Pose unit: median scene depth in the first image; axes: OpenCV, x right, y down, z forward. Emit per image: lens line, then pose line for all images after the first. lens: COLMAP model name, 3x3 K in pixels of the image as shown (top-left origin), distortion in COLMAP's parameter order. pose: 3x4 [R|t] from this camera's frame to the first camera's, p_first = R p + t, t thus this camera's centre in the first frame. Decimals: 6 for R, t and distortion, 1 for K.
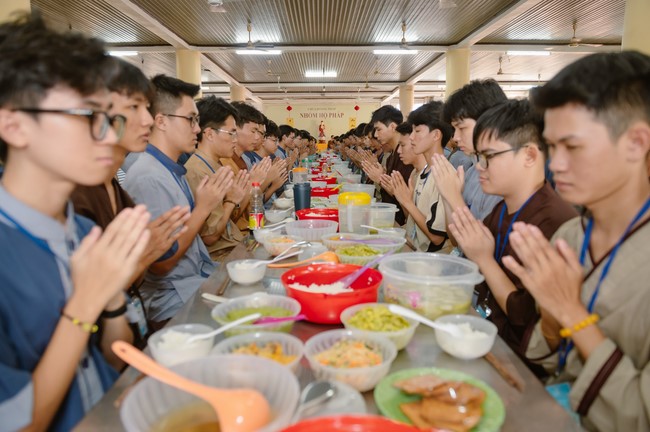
lens RADIAL K [[448.0, 0, 323.5], [0, 448.0, 219.1], [0, 0, 1]] dist [-0.027863, 0.000132]
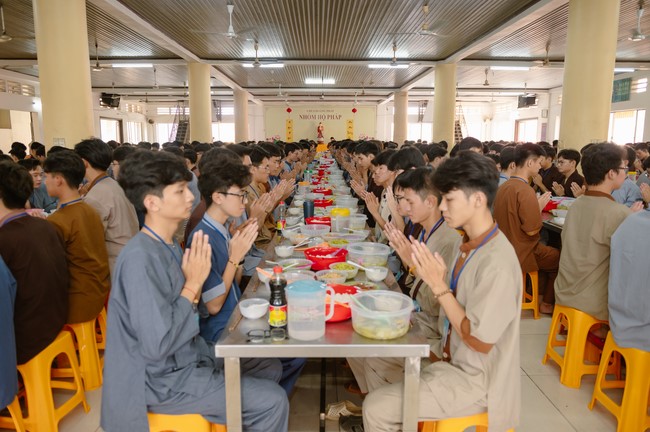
lens RADIAL K [[471.8, 0, 325.4], [0, 471.8, 216.3], [0, 0, 1]] dist [-0.021417, -0.009847]
pose [[0.999929, 0.007901, 0.008949, -0.002537], [-0.007902, 0.999969, 0.000010, -0.020611], [-0.008949, -0.000081, 0.999960, -0.551457]]
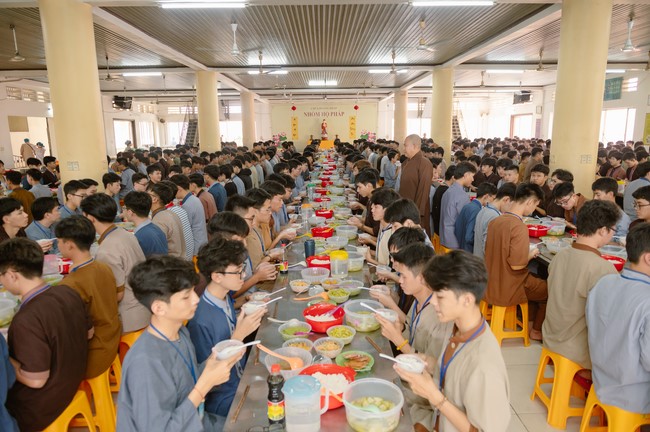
lens RADIAL K [[448.0, 0, 329.0], [0, 448.0, 214.1], [0, 0, 1]] dist [-0.027863, 0.000132]
pose [[0.999980, -0.003967, 0.004926, 0.013492], [0.003788, 0.999352, 0.035804, -0.190380], [-0.005065, -0.035785, 0.999347, -0.541289]]
